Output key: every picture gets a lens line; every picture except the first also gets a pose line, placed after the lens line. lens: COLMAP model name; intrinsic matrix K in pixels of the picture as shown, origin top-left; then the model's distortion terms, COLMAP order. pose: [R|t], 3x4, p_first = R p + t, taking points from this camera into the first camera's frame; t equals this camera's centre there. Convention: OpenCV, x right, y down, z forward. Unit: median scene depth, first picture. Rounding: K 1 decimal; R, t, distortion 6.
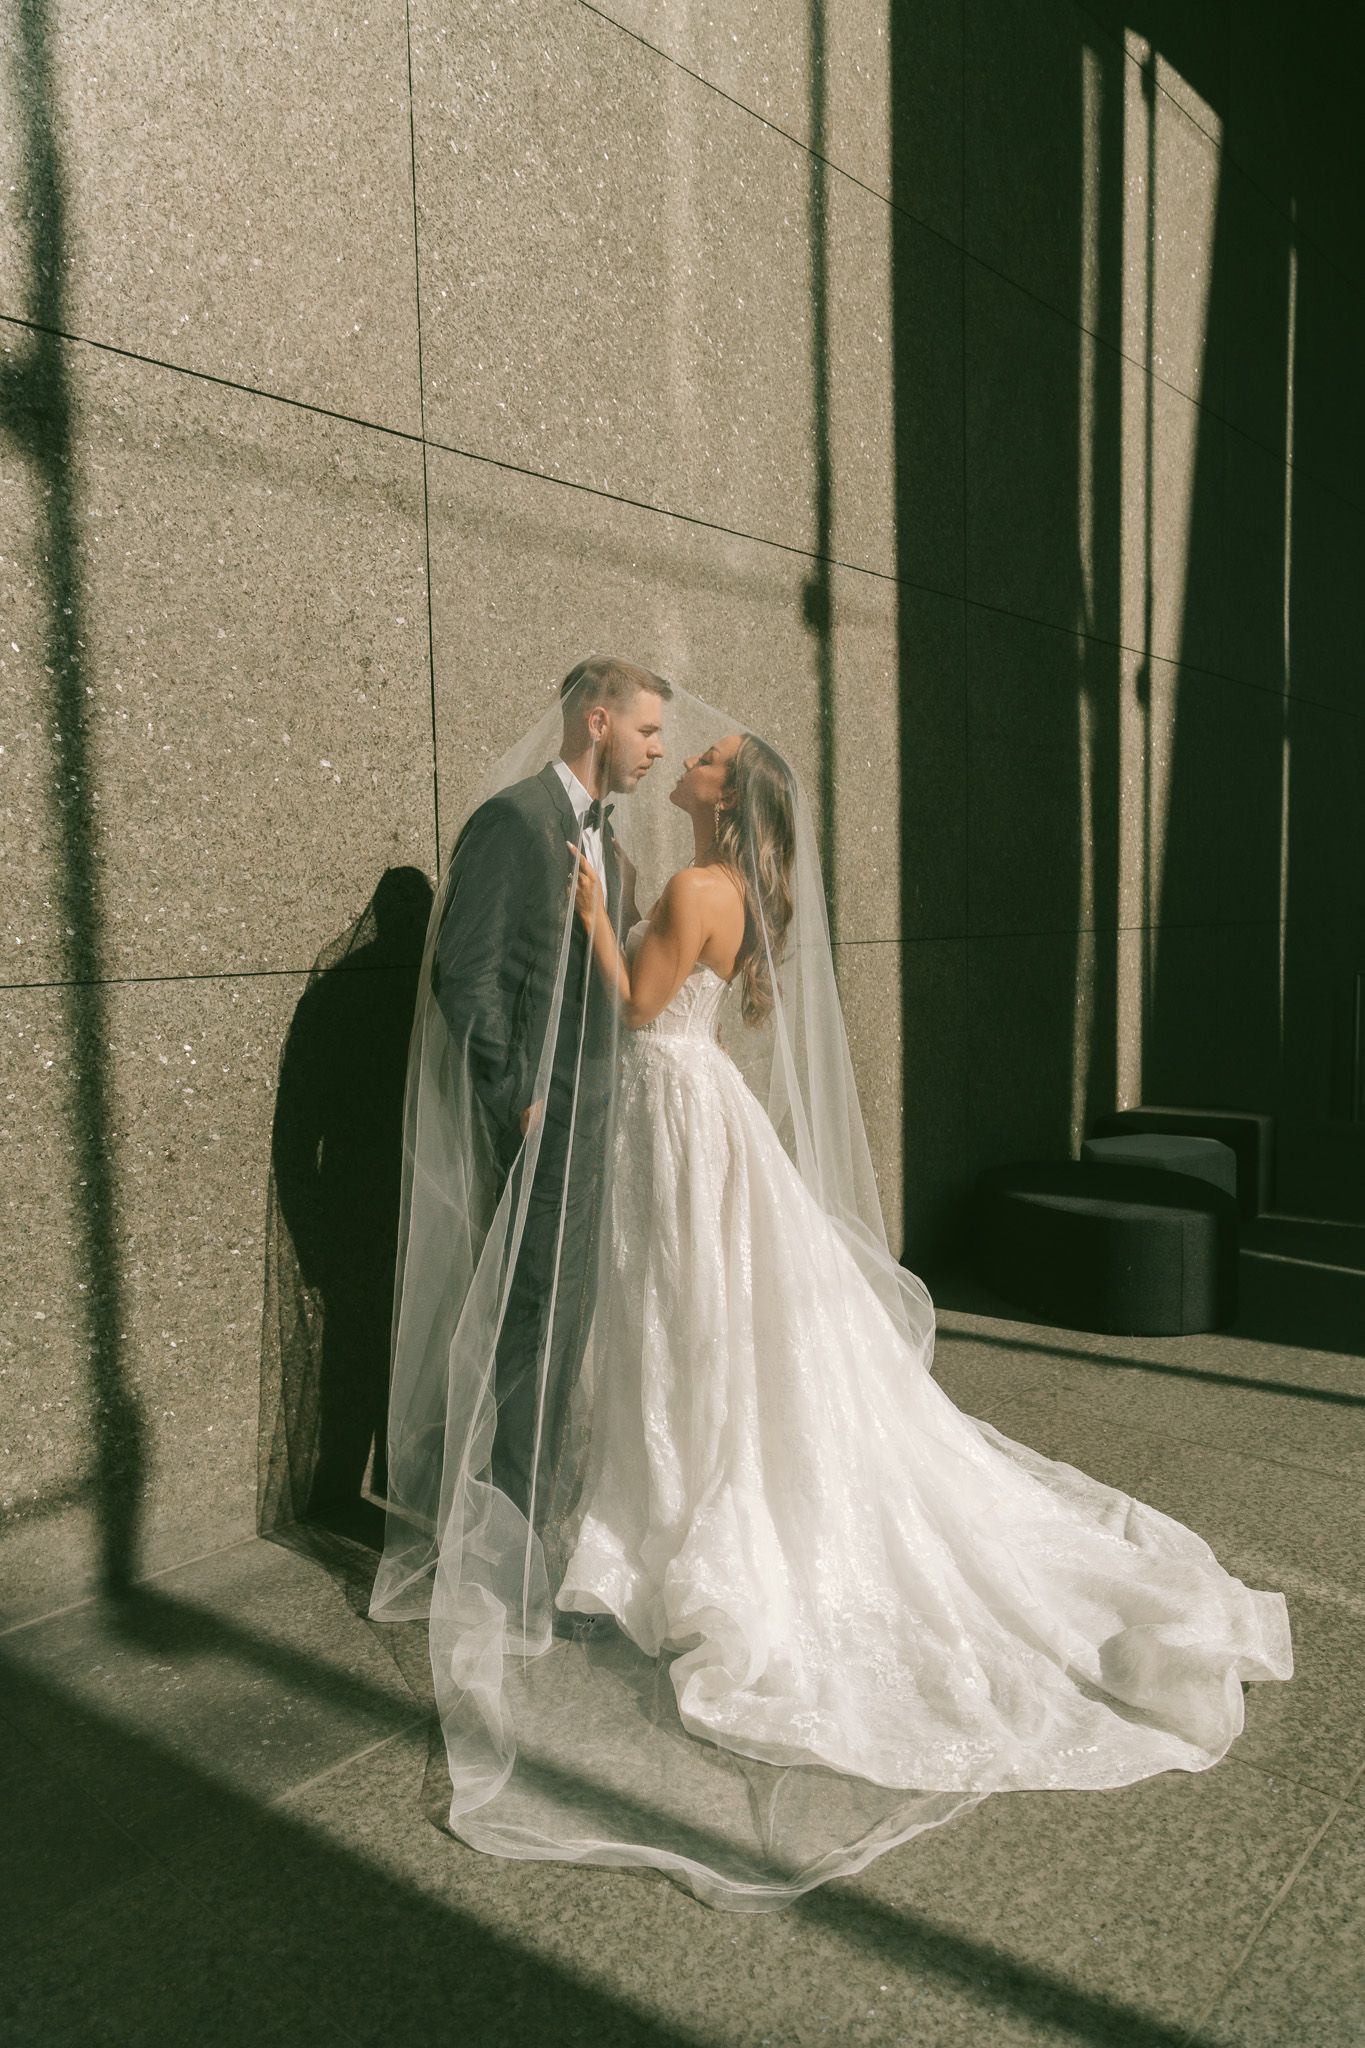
lens RADIAL K [[1415.8, 0, 674.2], [0, 1415.8, 1028.9], [0, 0, 1]] dist [-0.004034, 0.001827]
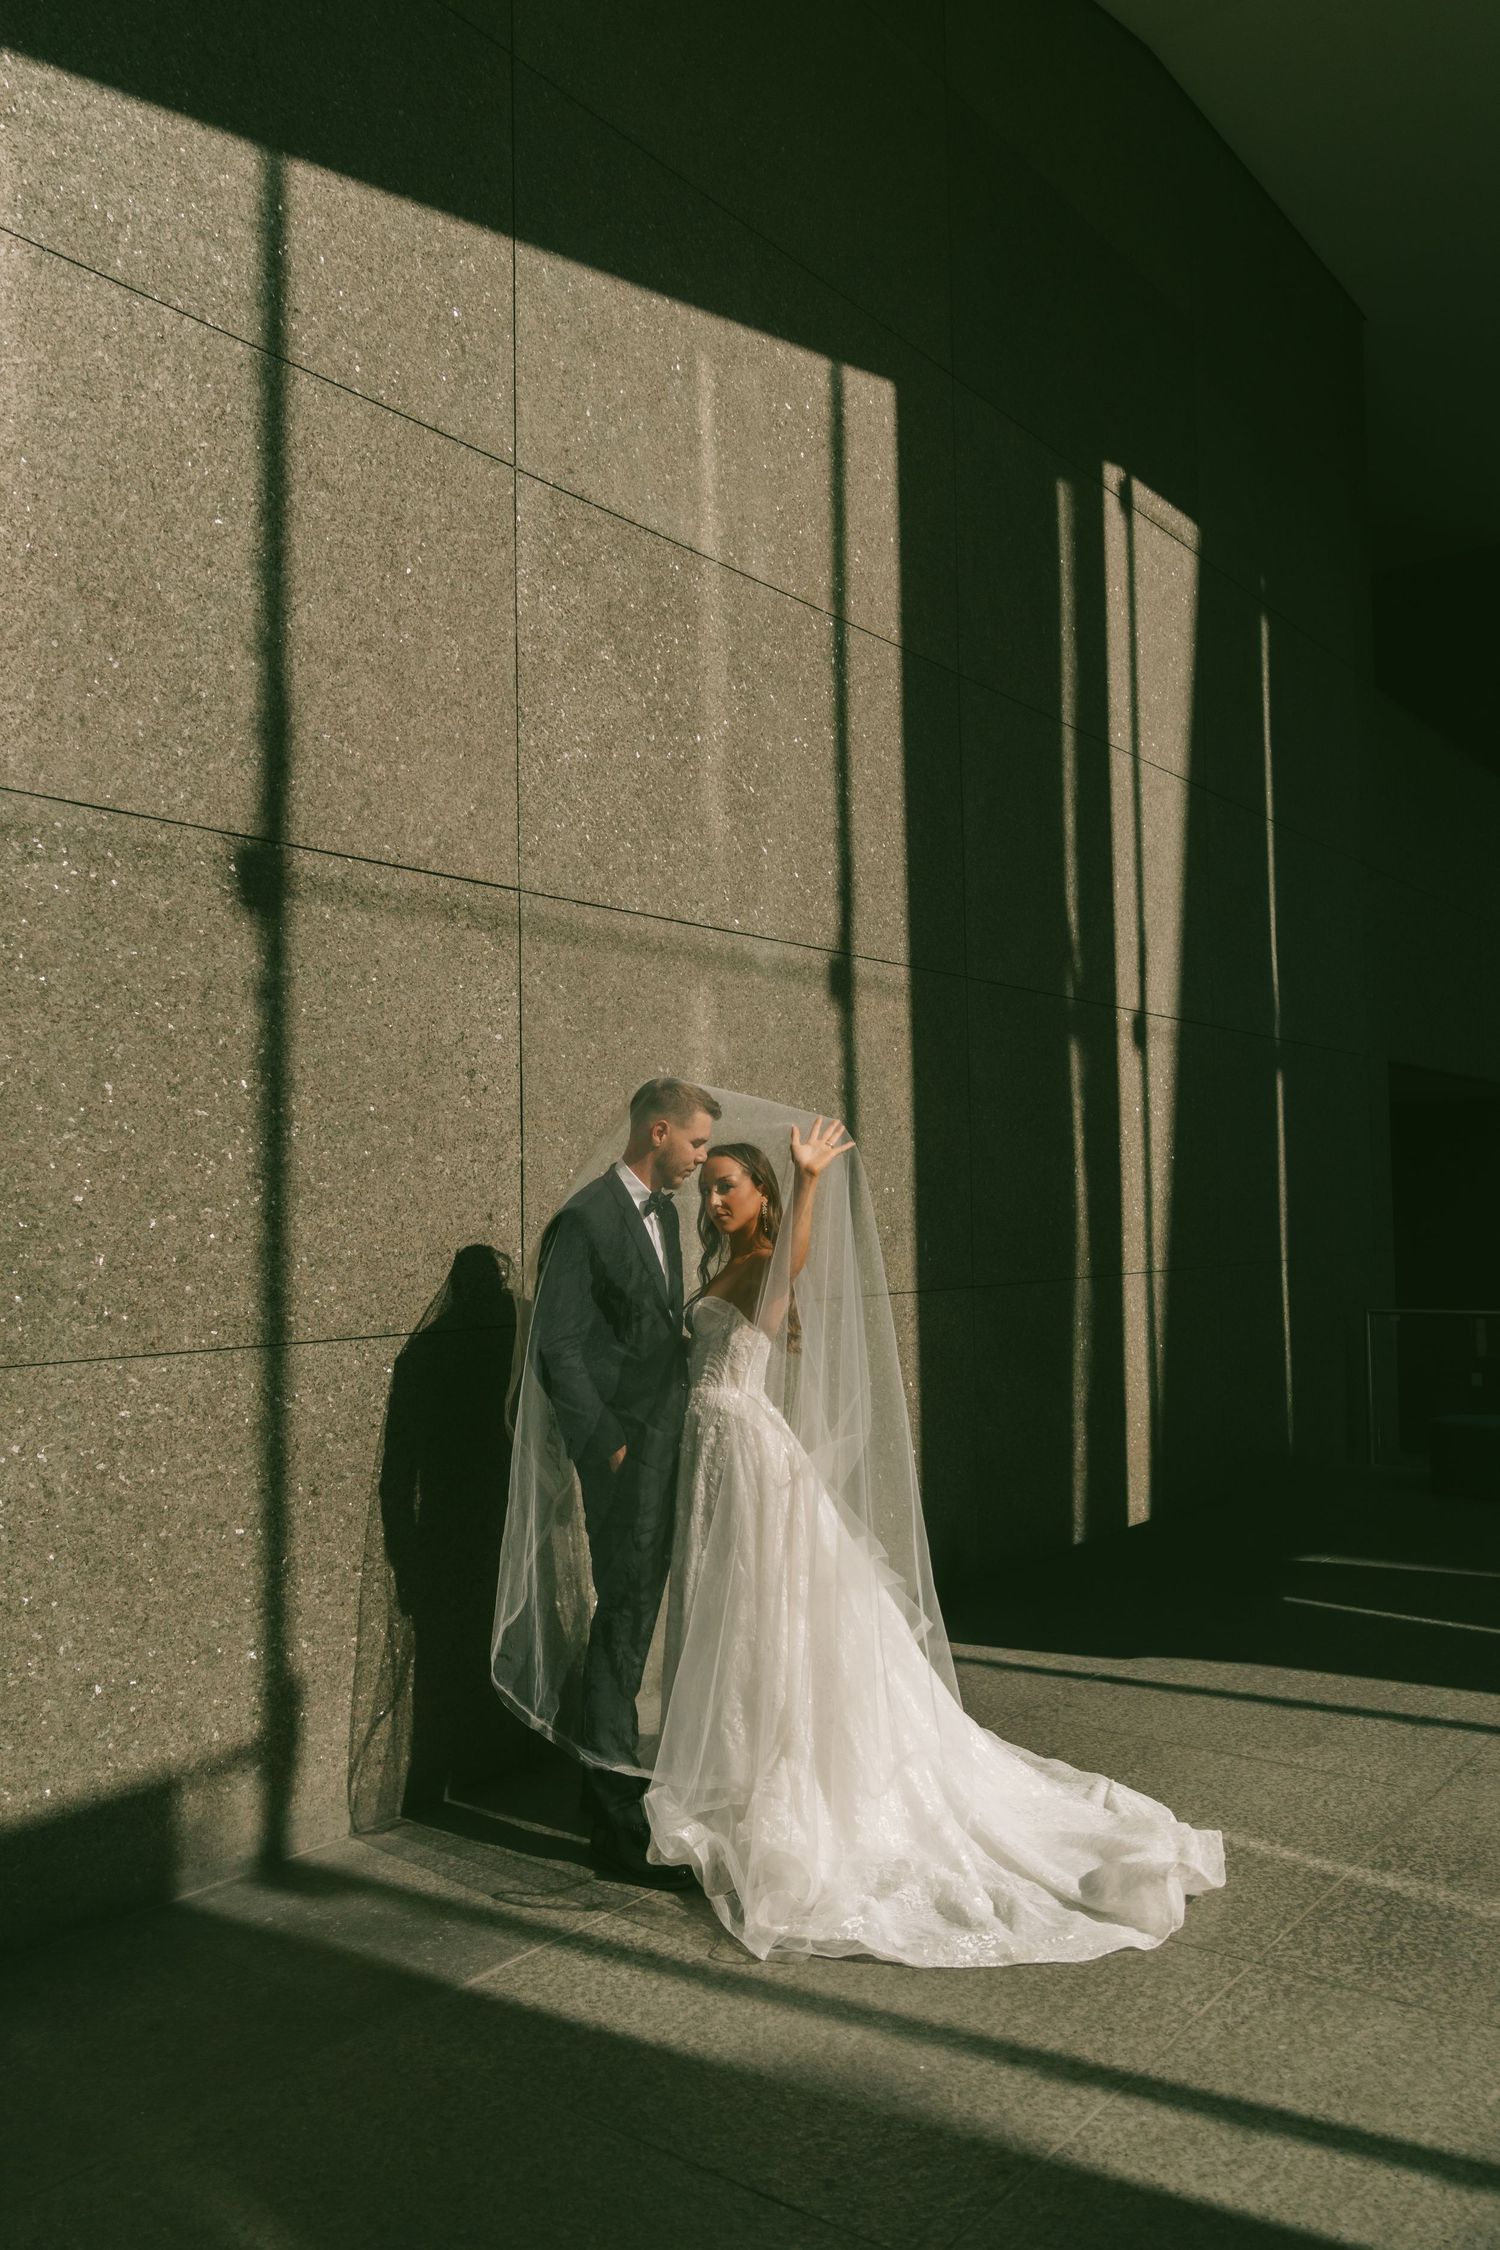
lens RADIAL K [[1753.0, 0, 750.0], [0, 1753.0, 1125.0], [0, 0, 1]] dist [-0.008819, 0.003551]
pose [[0.997307, 0.008259, 0.072867, -0.092310], [0.001571, 0.991002, -0.133835, -0.016505], [-0.073317, 0.133589, 0.988321, -0.491732]]
